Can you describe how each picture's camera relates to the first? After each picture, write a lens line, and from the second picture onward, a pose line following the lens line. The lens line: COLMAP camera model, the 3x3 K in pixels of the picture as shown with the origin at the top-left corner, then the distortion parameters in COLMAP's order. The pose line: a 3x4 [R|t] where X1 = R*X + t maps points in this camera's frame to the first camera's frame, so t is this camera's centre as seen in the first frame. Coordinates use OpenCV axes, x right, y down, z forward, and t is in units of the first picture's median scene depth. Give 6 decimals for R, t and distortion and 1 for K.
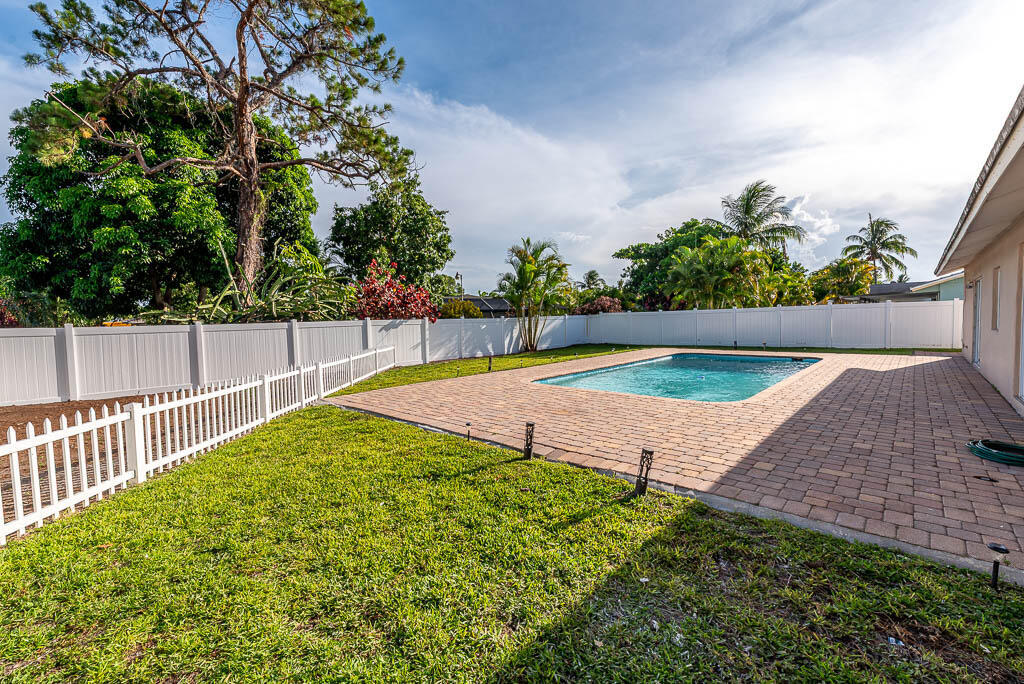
lens RADIAL K [[436.9, 0, 517.7], [0, 436.9, 343.3], [0, 0, 1]] dist [0.001274, -0.000427]
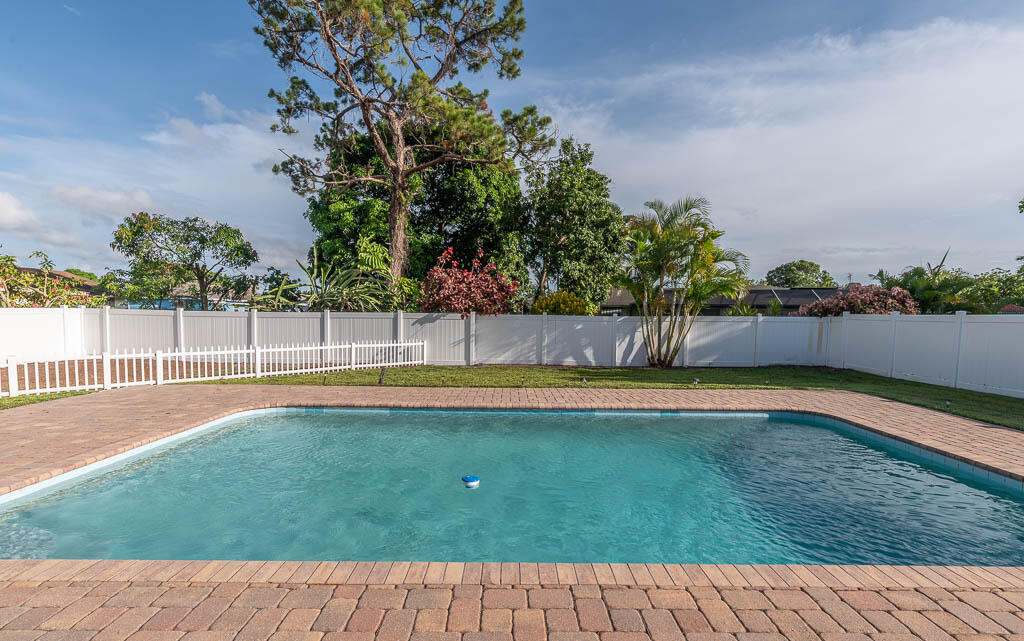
lens RADIAL K [[439.1, 0, 517.9], [0, 439.1, 342.5], [0, 0, 1]] dist [0.001797, -0.000089]
pose [[0.681940, 0.082743, -0.726713, 0.410430], [-0.072313, 0.996340, 0.045585, -0.037751], [0.727825, 0.021464, 0.685427, 0.401987]]
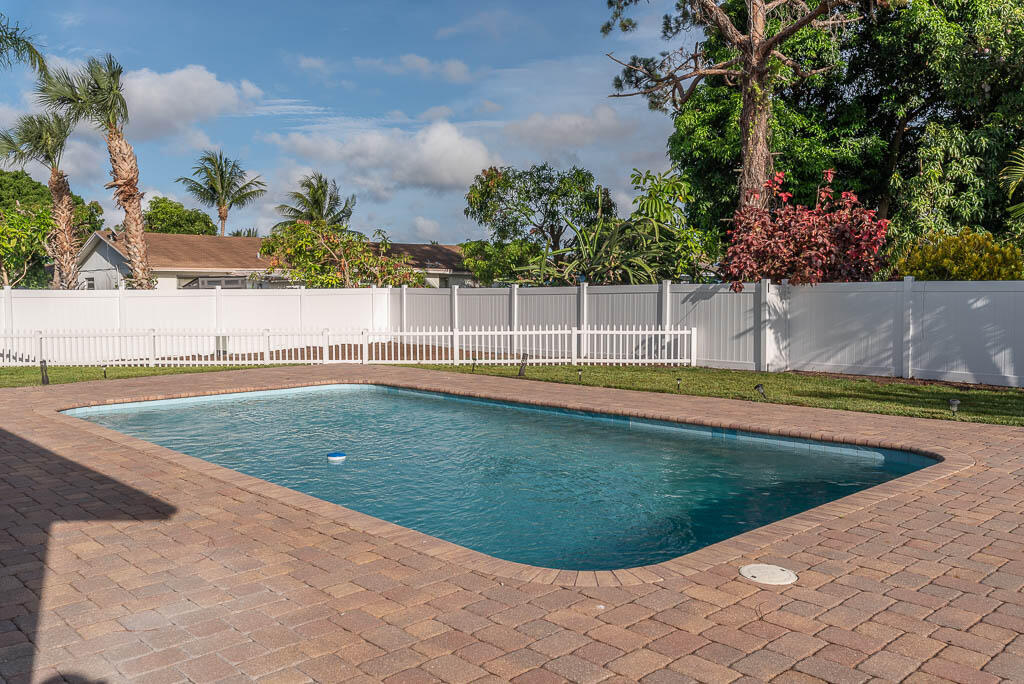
lens RADIAL K [[856.3, 0, 517.2], [0, 856.3, 336.8], [0, 0, 1]] dist [0.011251, 0.003909]
pose [[-0.077867, 0.081874, -0.993596, 0.683566], [-0.042563, 0.995441, 0.085361, -0.055159], [0.996055, 0.048938, -0.074027, 0.670144]]
